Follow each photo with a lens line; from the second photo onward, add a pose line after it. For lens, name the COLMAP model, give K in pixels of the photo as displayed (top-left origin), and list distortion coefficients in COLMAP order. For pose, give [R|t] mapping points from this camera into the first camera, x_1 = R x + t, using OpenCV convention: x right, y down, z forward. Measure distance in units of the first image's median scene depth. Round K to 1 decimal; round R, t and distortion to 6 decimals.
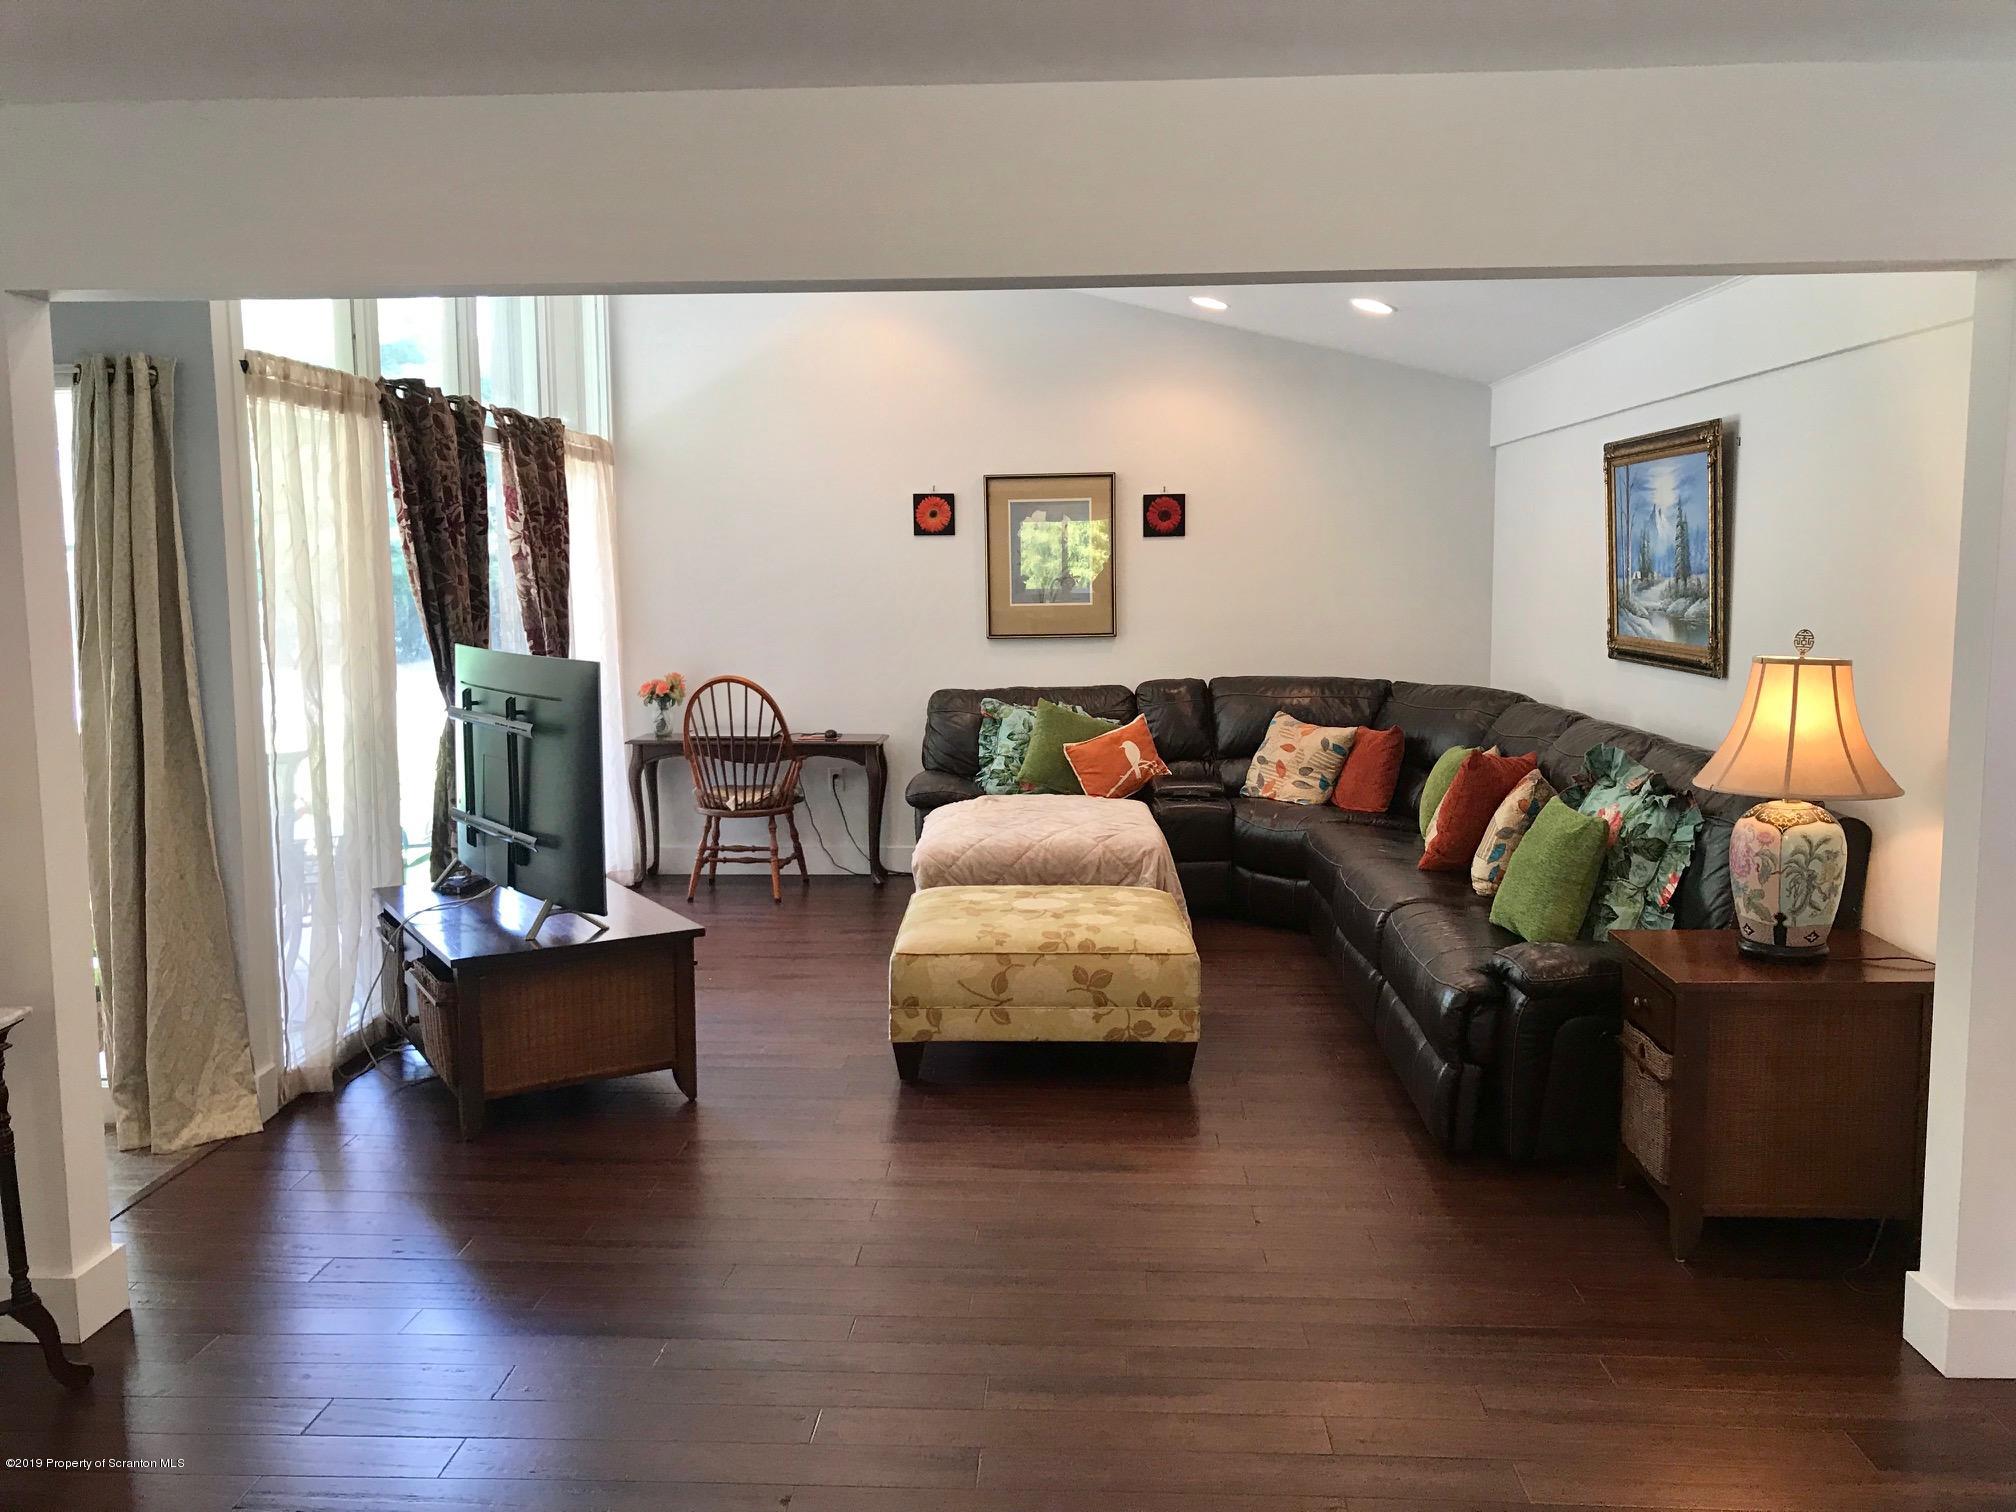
lens RADIAL K [[1634.2, 0, 1008.0], [0, 1634.2, 756.0], [0, 0, 1]] dist [0.089248, -0.194494]
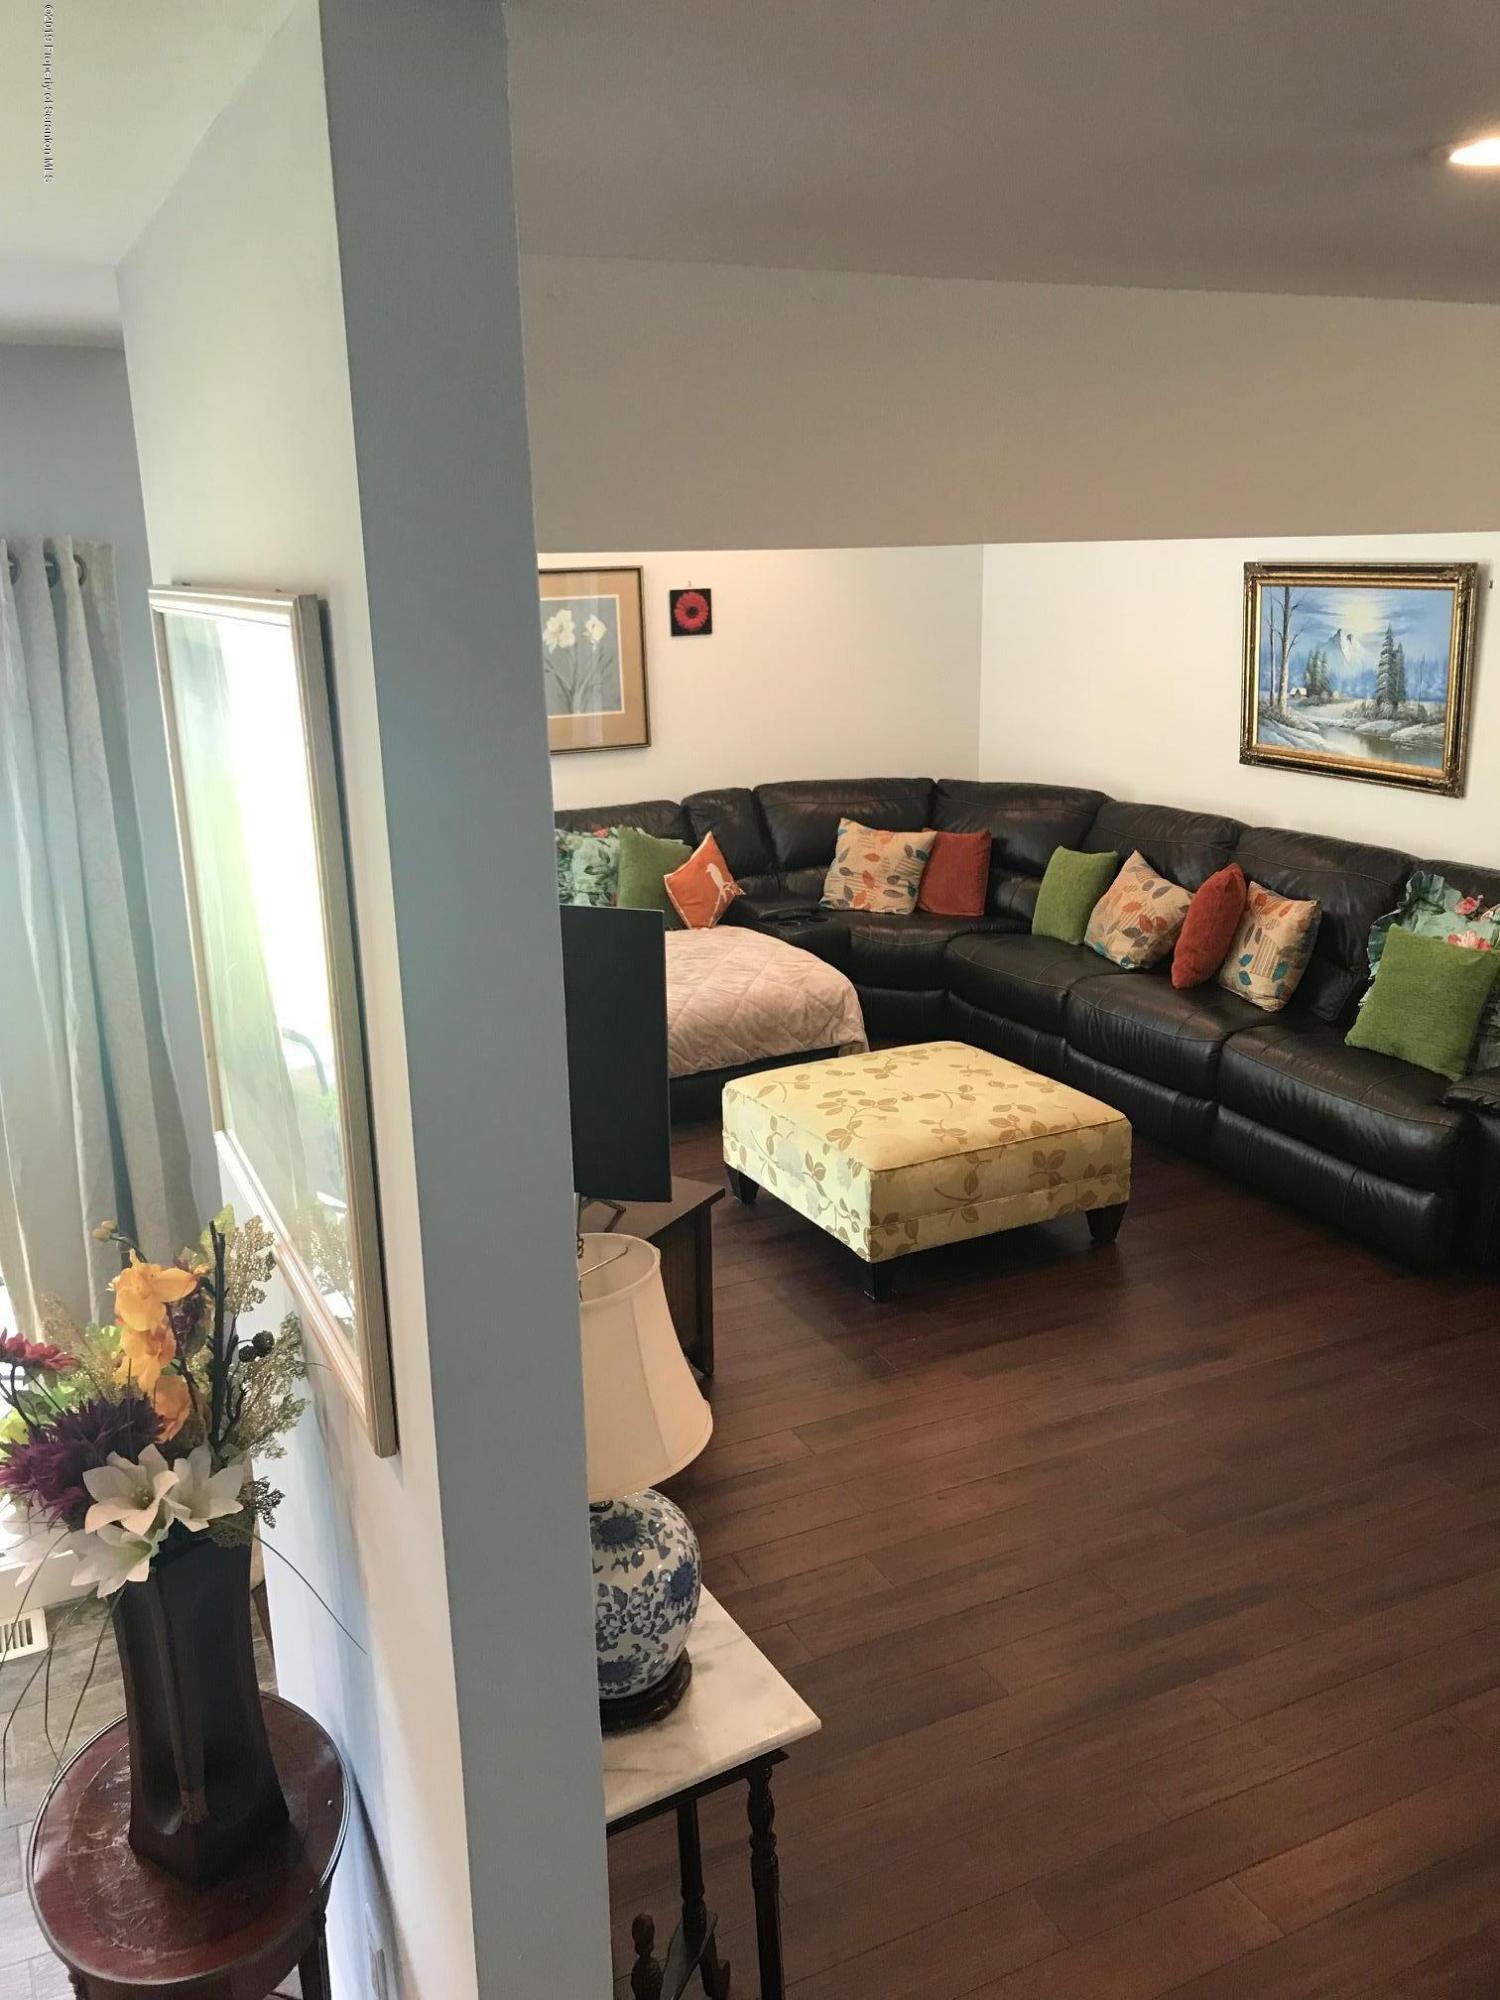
lens RADIAL K [[1647.9, 0, 713.8], [0, 1647.9, 994.2], [0, 0, 1]] dist [0.049365, -0.080558]
pose [[0.879953, -0.135828, 0.455230, -0.395359], [0.067755, 0.984341, 0.162731, -0.096229], [-0.470205, -0.112352, 0.875377, 0.167443]]
